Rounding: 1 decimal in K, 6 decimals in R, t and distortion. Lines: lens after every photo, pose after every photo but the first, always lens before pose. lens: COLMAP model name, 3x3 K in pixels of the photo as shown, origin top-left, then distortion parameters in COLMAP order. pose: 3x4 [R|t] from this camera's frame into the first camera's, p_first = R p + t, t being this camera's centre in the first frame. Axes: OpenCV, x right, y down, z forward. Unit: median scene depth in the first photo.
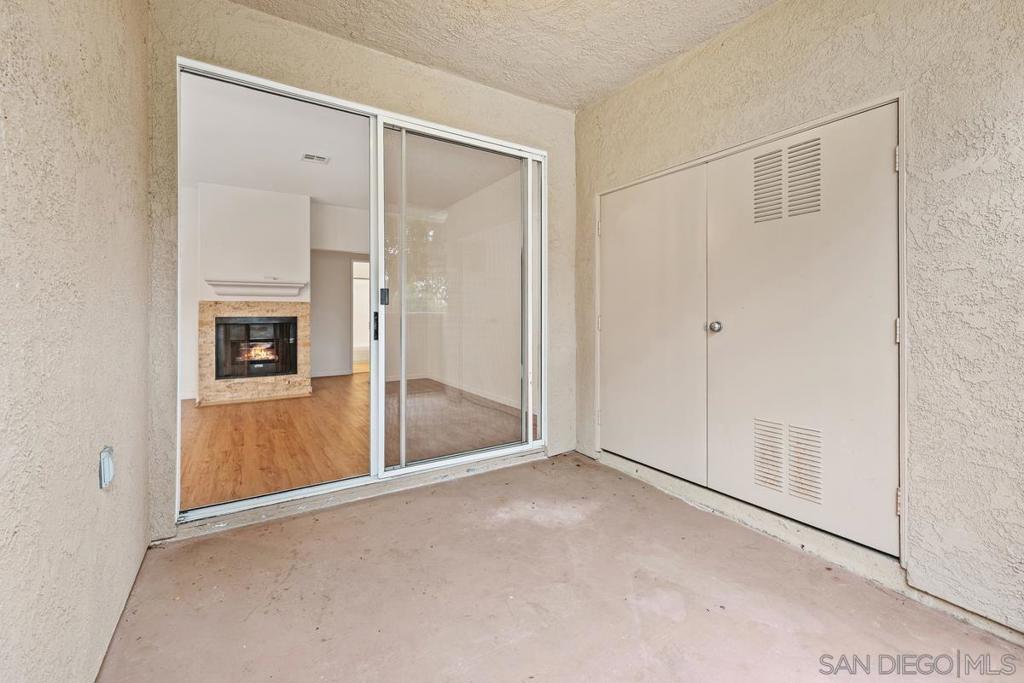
lens RADIAL K [[431.1, 0, 496.7], [0, 431.1, 320.7], [0, 0, 1]] dist [0.004680, 0.000148]
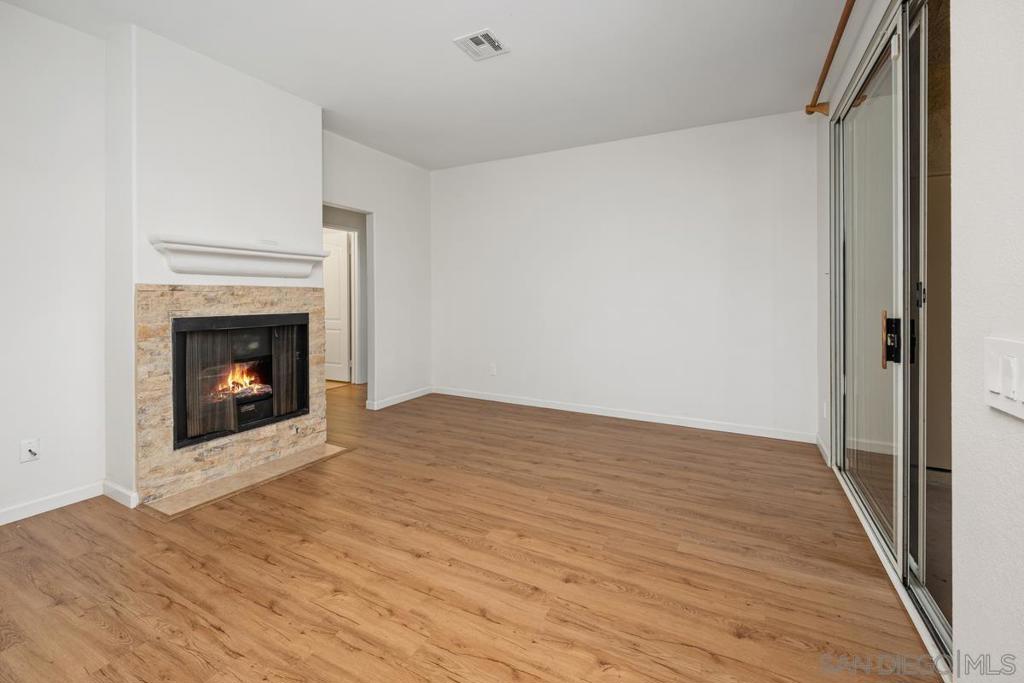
lens RADIAL K [[453.9, 0, 516.6], [0, 453.9, 299.2], [0, 0, 1]] dist [-0.002071, -0.000102]
pose [[0.867174, -0.005809, 0.497971, -0.568684], [0.010025, 0.999933, -0.005793, -0.023101], [-0.497904, 0.010015, 0.867174, 0.373588]]
